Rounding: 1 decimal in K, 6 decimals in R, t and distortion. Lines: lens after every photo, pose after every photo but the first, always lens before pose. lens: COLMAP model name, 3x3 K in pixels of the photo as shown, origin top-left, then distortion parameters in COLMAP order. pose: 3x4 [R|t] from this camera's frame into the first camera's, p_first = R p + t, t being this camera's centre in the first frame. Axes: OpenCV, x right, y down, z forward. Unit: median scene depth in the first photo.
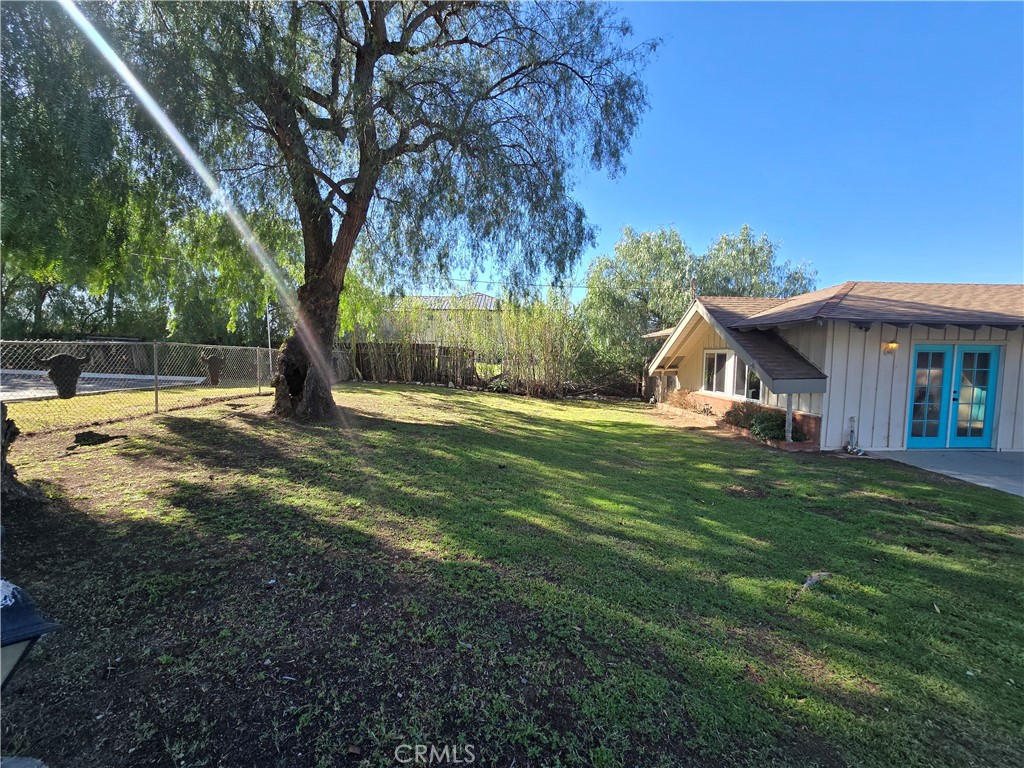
lens RADIAL K [[418.7, 0, 512.0], [0, 418.7, 384.0], [0, 0, 1]] dist [-0.003110, -0.000061]
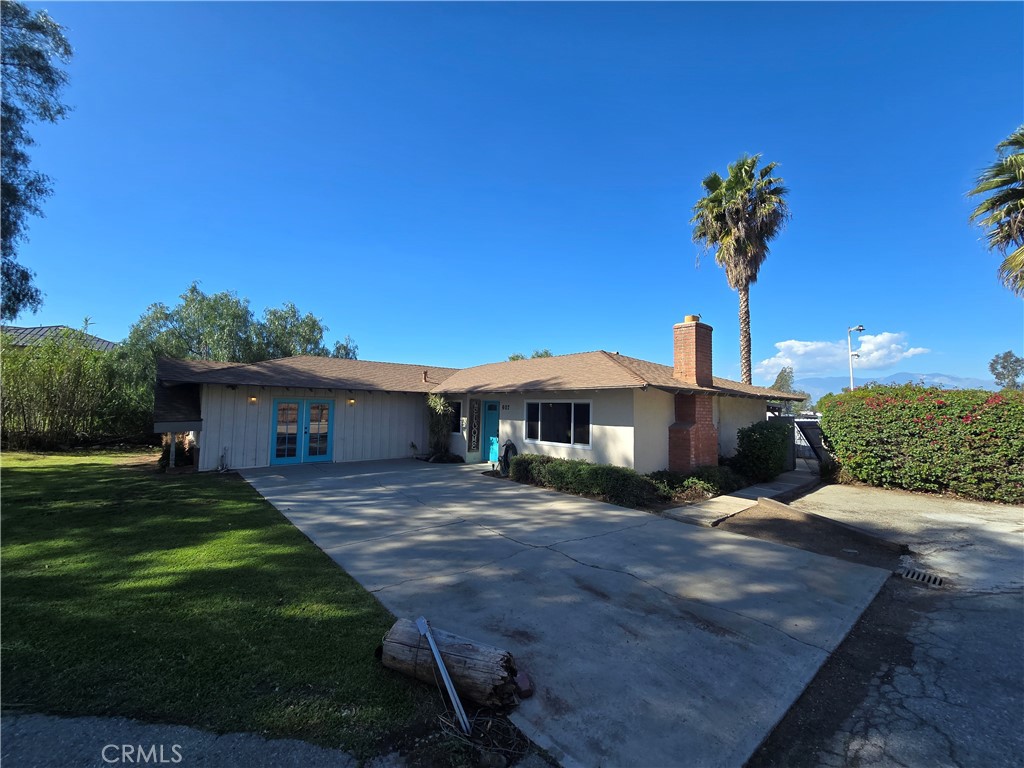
lens RADIAL K [[419.0, 0, 510.8], [0, 419.0, 381.0], [0, 0, 1]] dist [-0.002020, 0.000120]
pose [[0.793324, 0.039643, 0.607507, 0.680250], [0.037310, 0.992836, -0.113510, 0.051829], [-0.607655, 0.112716, 0.786162, -0.791964]]
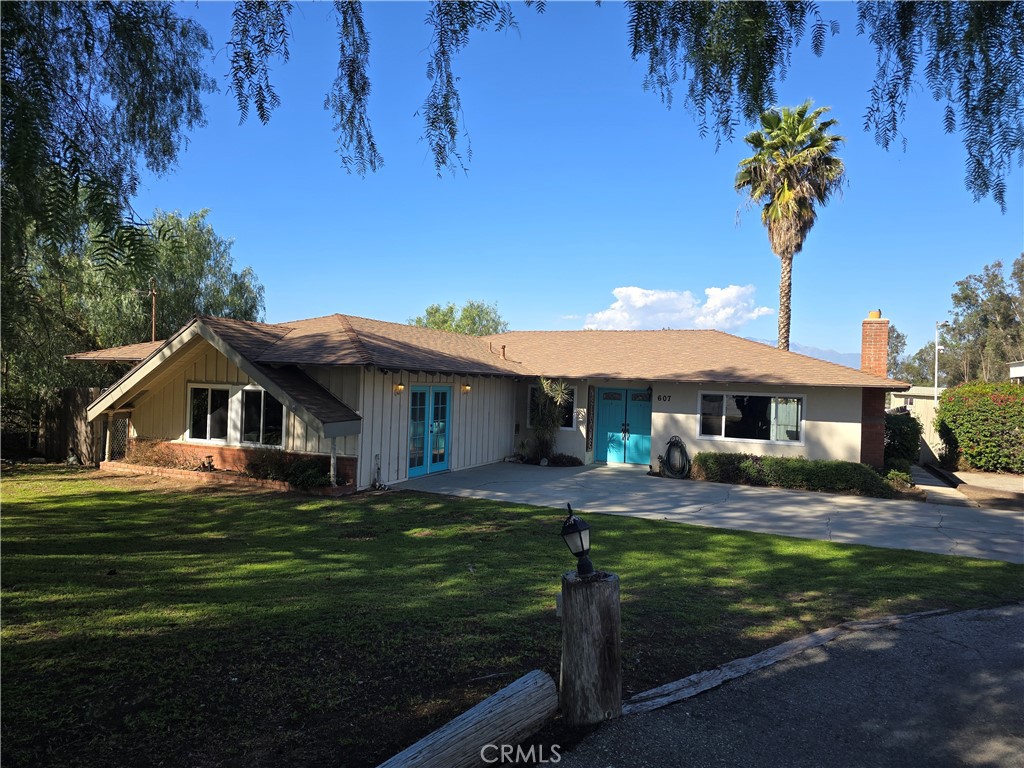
lens RADIAL K [[680.7, 0, 519.4], [0, 680.7, 386.6], [0, 0, 1]] dist [0.068152, -0.042138]
pose [[0.458310, -0.002959, 0.888787, -0.531090], [0.038194, 0.999136, -0.016368, -0.049456], [-0.887971, 0.041448, 0.458027, -0.111036]]
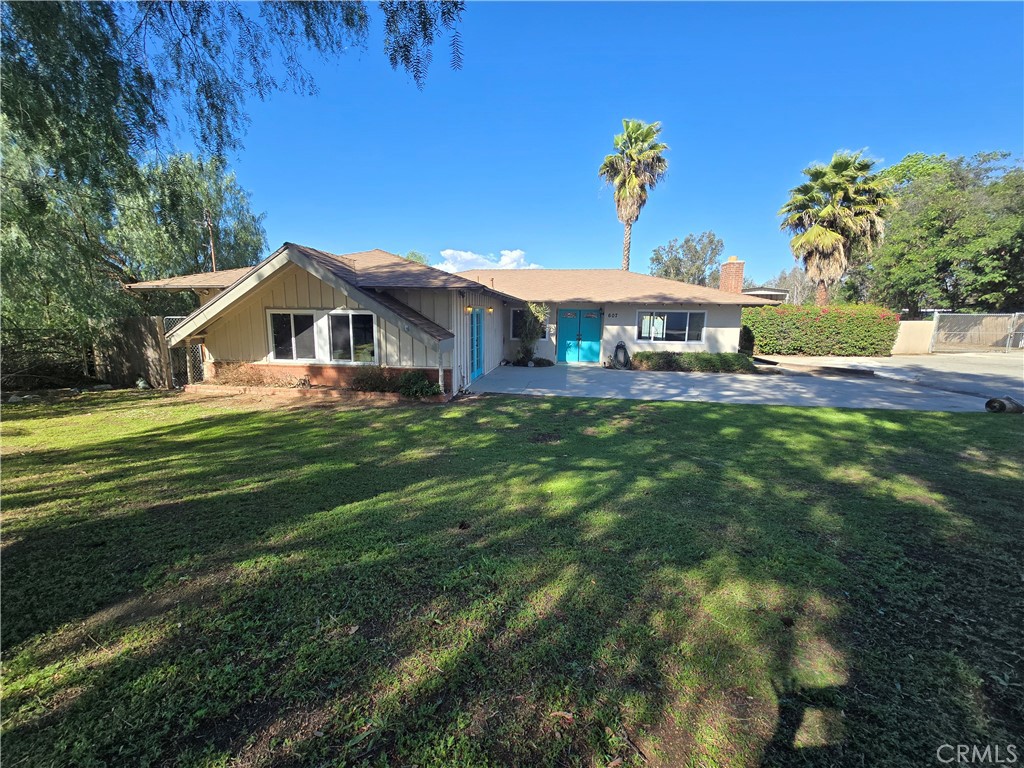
lens RADIAL K [[419.0, 0, 510.8], [0, 419.0, 381.0], [0, 0, 1]] dist [-0.002020, 0.000120]
pose [[0.189413, -0.164683, 0.967989, -0.387733], [0.062186, 0.985868, 0.155556, -0.062561], [-0.979926, 0.030731, 0.196977, 0.575298]]
